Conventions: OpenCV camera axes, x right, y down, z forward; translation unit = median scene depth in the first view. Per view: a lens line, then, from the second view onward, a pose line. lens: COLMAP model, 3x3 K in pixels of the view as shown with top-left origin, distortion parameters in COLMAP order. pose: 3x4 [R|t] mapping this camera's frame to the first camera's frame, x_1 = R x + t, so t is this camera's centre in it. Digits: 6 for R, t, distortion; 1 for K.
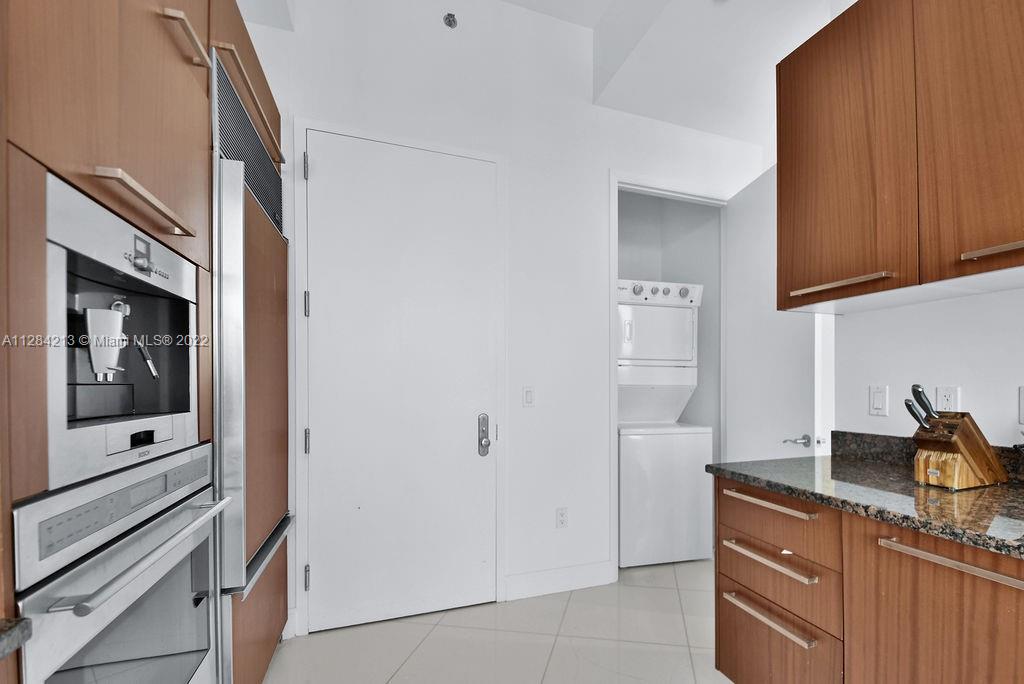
lens RADIAL K [[461.9, 0, 560.3], [0, 461.9, 388.2], [0, 0, 1]] dist [0.005302, -0.014431]
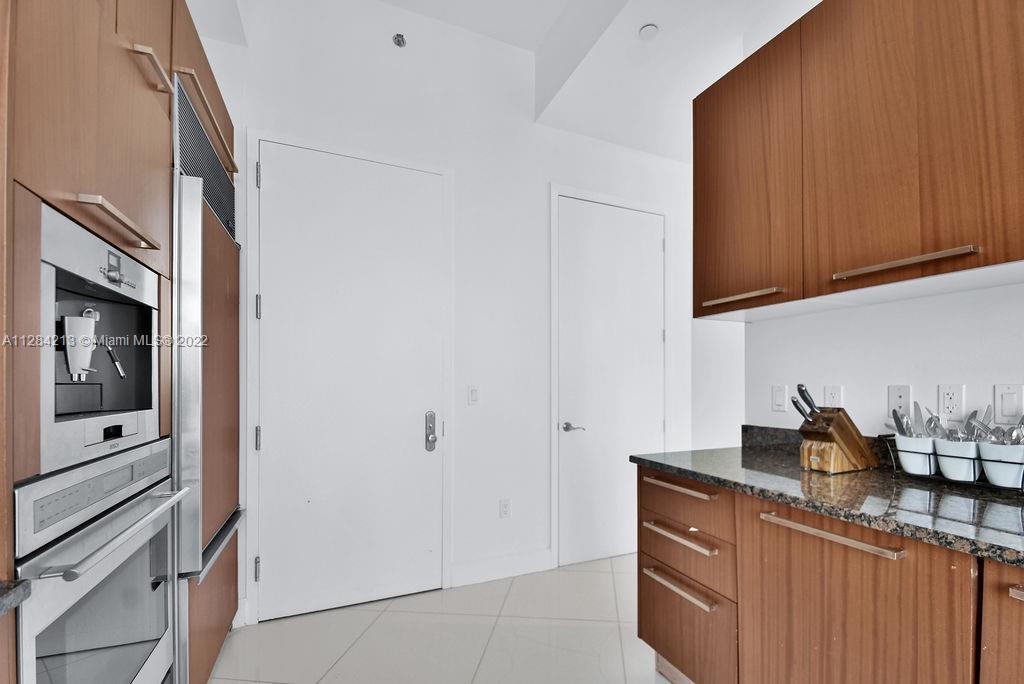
lens RADIAL K [[461.9, 0, 546.3], [0, 461.9, 381.9], [0, 0, 1]] dist [0.005302, -0.014431]
pose [[0.997657, 0.001148, 0.068408, 0.045444], [-0.000409, 0.999942, -0.010808, -0.000344], [-0.068416, 0.010754, 0.997599, -0.128845]]
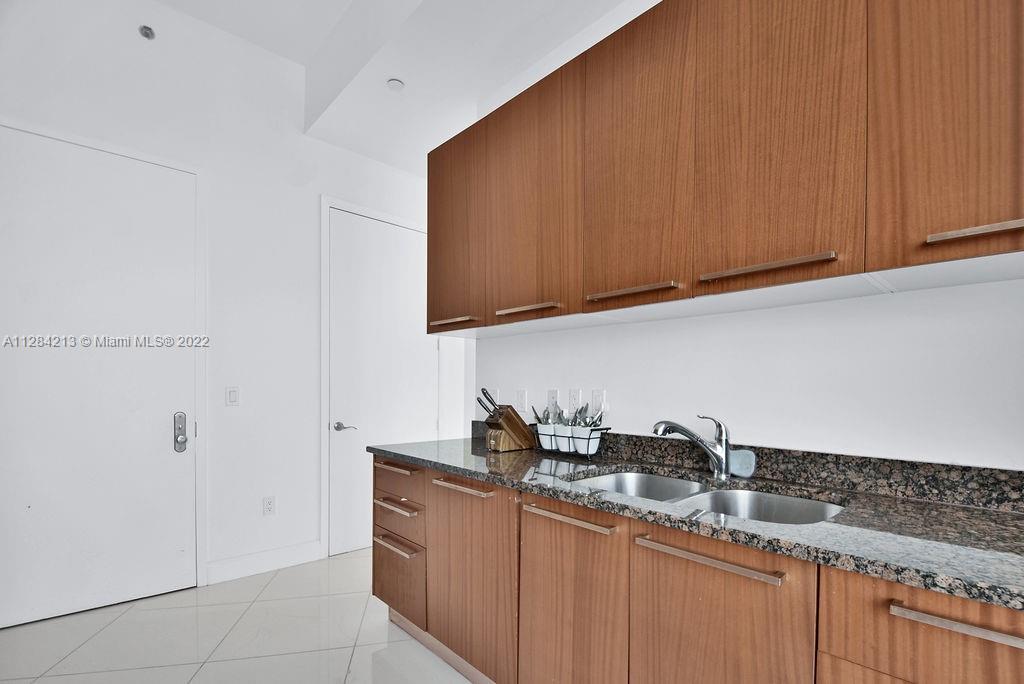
lens RADIAL K [[461.9, 0, 520.4], [0, 461.9, 398.8], [0, 0, 1]] dist [0.005302, -0.014431]
pose [[0.918658, 0.000062, 0.395053, 0.250382], [-0.006868, 0.999851, 0.015814, 0.002169], [-0.394993, -0.017241, 0.918522, -0.534139]]
